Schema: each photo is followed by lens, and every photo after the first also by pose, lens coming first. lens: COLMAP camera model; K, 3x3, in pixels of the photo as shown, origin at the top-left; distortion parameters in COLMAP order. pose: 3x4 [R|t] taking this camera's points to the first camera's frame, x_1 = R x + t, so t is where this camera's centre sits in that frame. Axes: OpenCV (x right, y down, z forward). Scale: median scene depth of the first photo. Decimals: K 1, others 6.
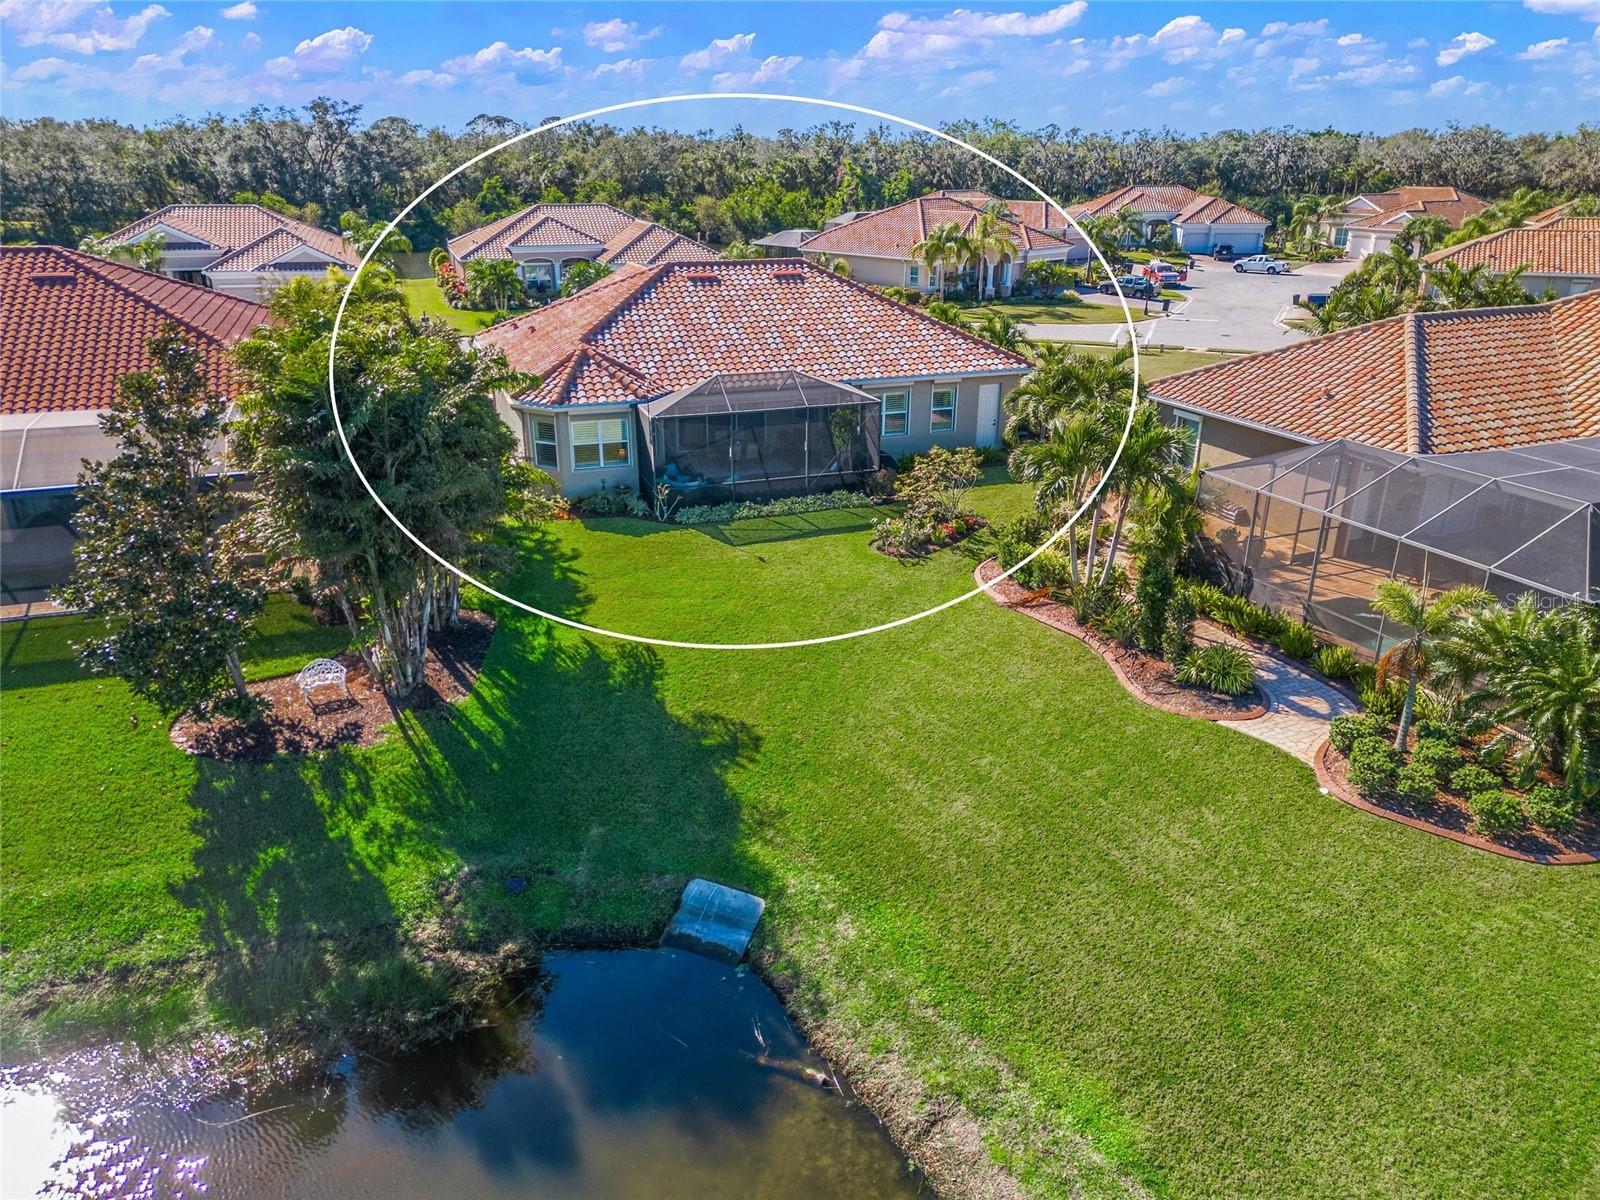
lens RADIAL K [[1117.6, 0, 796.7], [0, 1117.6, 601.2], [0, 0, 1]] dist [0.073919, -0.063941]
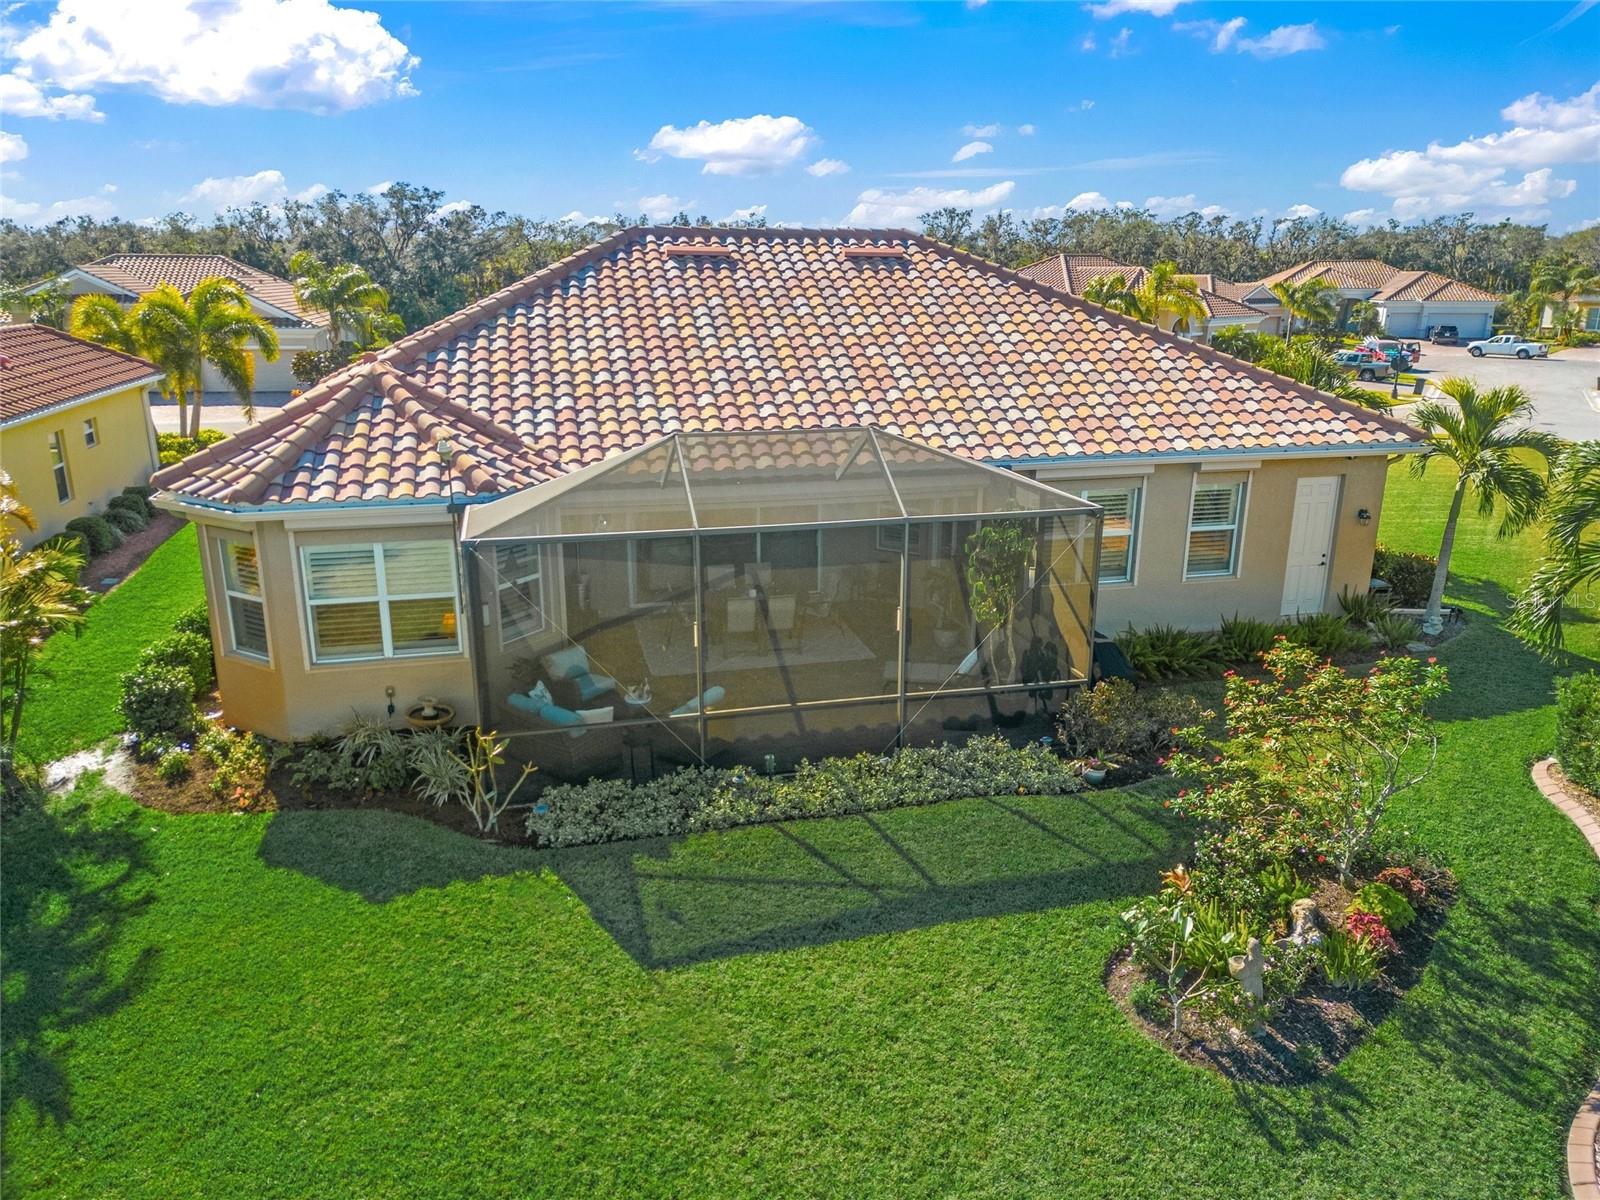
lens RADIAL K [[1117.6, 0, 796.7], [0, 1117.6, 601.2], [0, 0, 1]] dist [0.073919, -0.063941]
pose [[0.995558, 0.025530, -0.090618, 0.006597], [-0.033983, 0.995085, -0.093009, -0.094086], [0.087798, 0.095675, 0.991533, 0.535930]]
